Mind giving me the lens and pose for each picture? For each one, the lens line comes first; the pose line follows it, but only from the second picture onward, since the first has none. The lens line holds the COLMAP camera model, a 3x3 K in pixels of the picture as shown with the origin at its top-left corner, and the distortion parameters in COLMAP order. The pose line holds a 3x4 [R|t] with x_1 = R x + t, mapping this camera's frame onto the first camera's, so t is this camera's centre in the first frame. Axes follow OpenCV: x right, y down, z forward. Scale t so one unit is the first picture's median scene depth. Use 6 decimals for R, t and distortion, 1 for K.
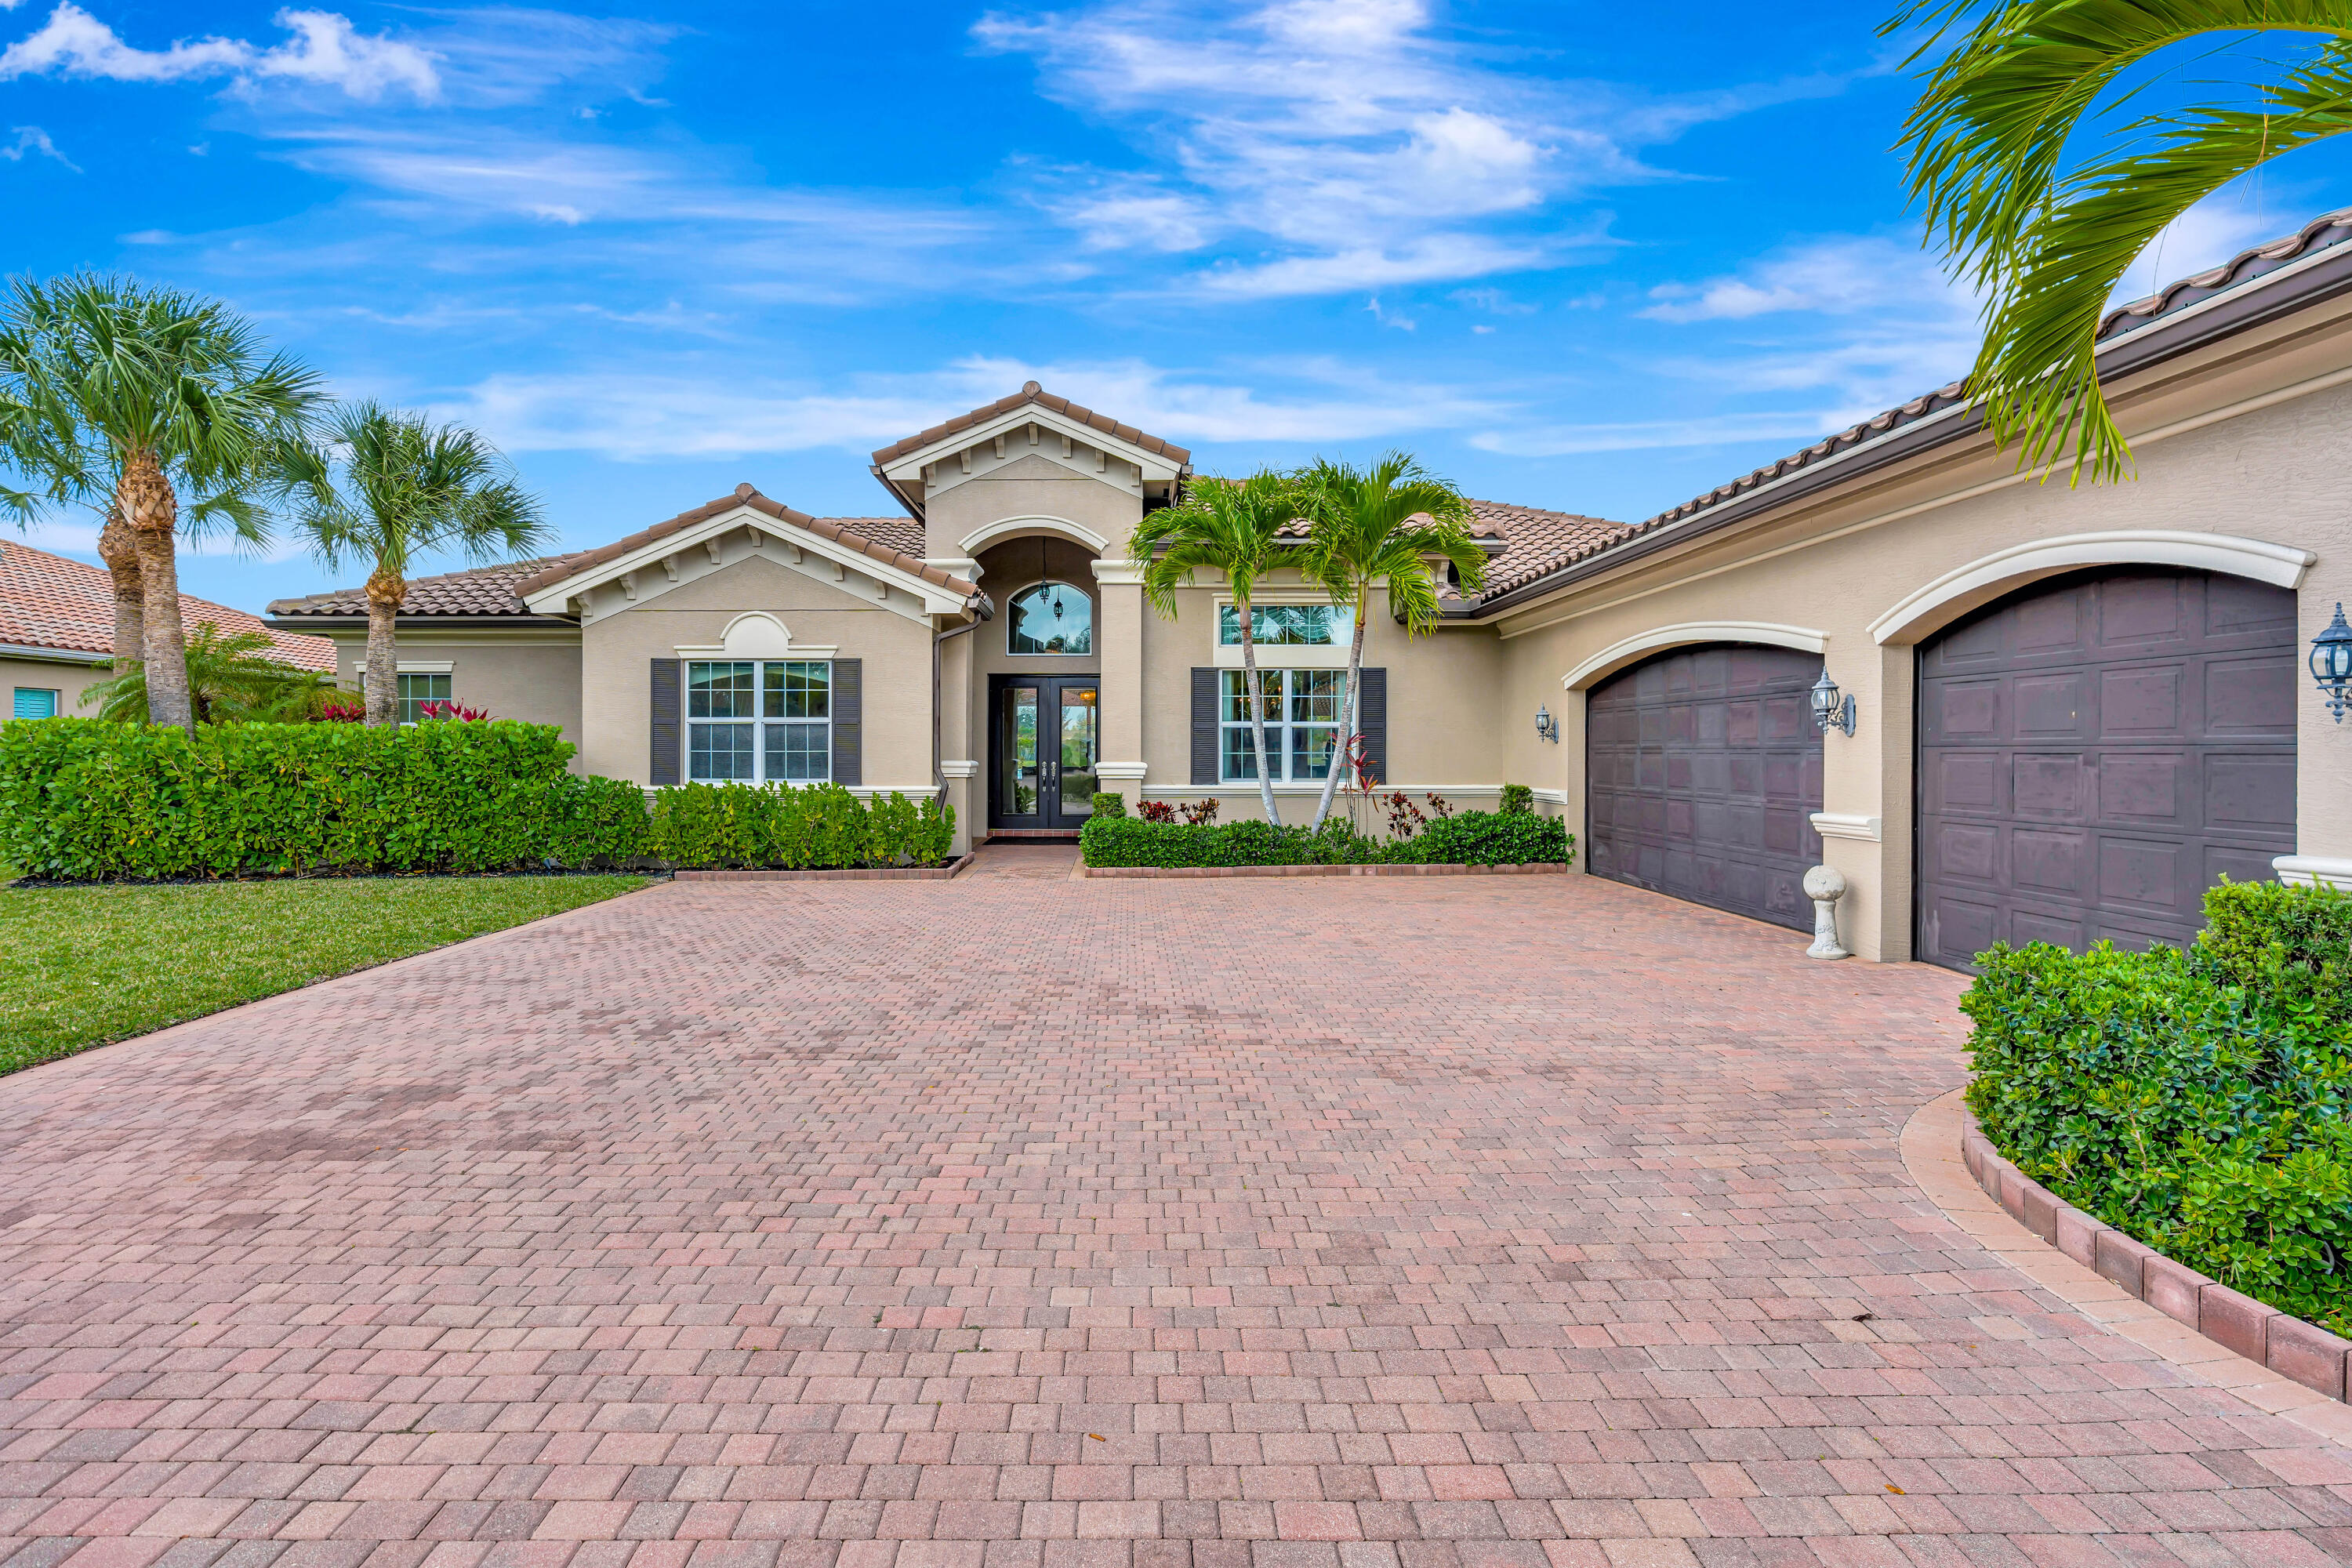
lens RADIAL K [[1092.5, 0, 1178.1], [0, 1092.5, 770.3], [0, 0, 1]] dist [0.003305, 0.000095]
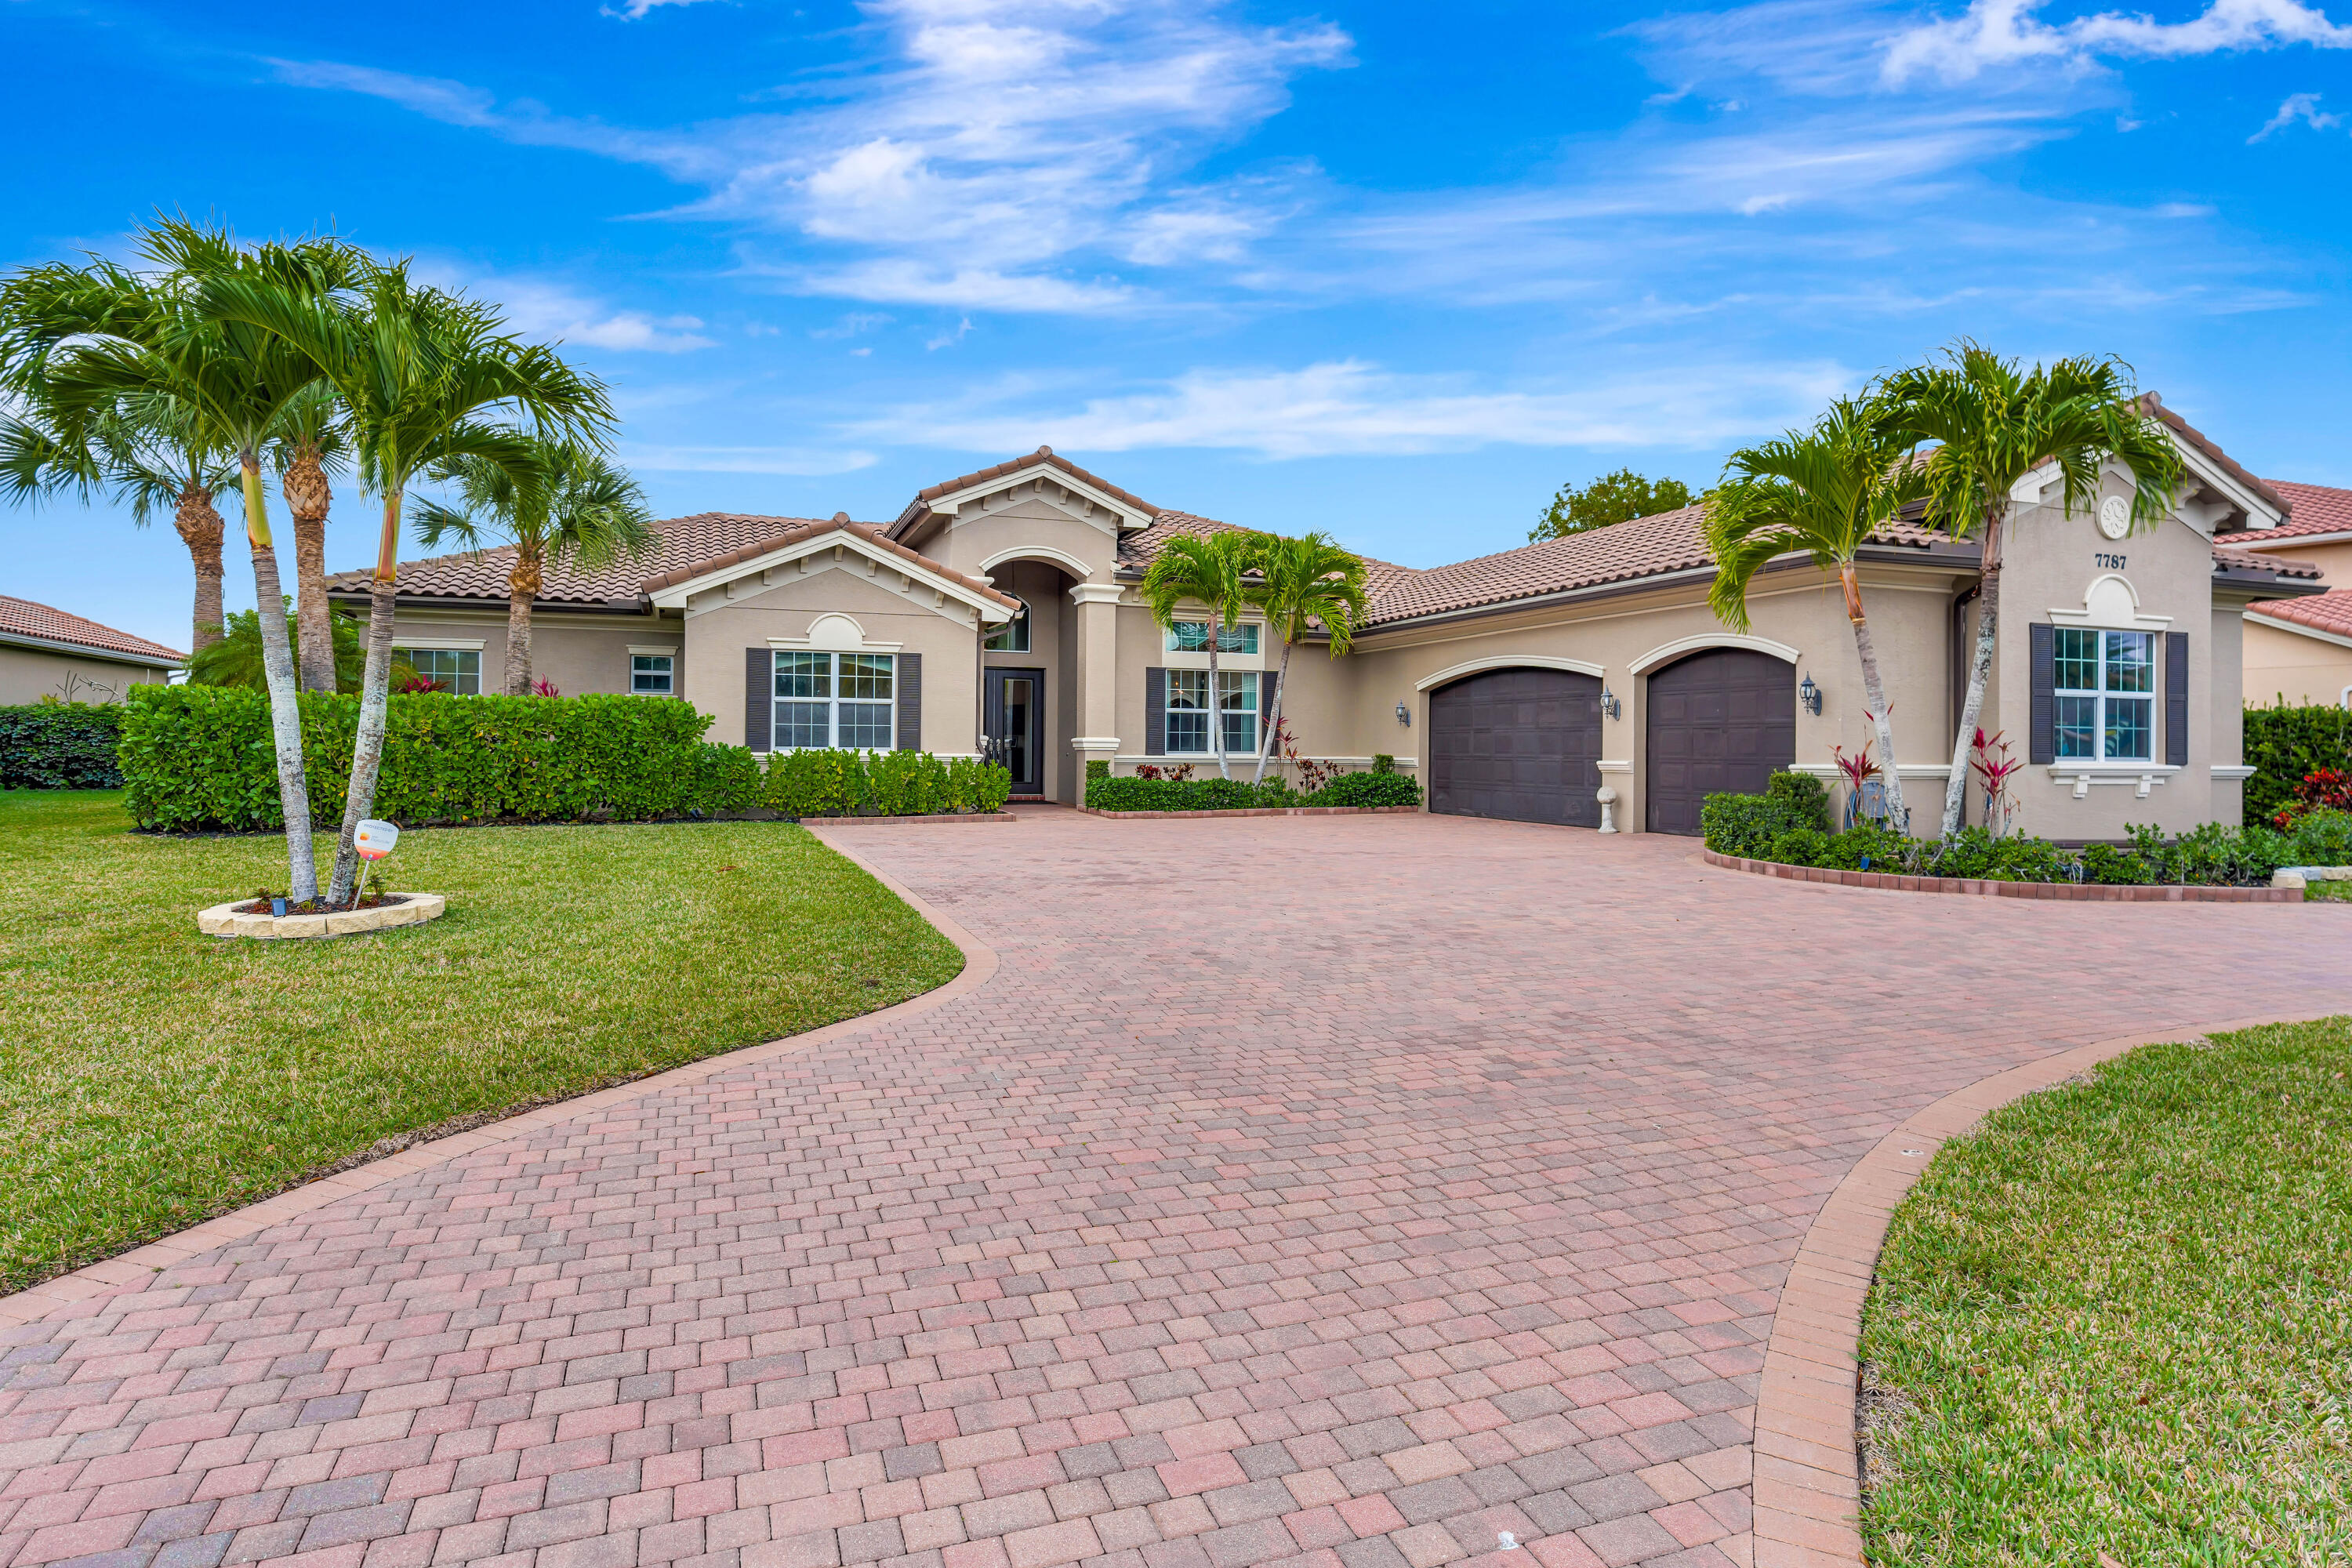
lens RADIAL K [[1263.9, 0, 1174.3], [0, 1263.9, 775.2], [0, 0, 1]] dist [-0.003961, -0.000219]
pose [[0.939875, 0.001090, 0.341518, -0.523151], [-0.002180, 0.999994, 0.002808, 0.035784], [-0.341513, -0.003383, 0.939871, -0.495560]]
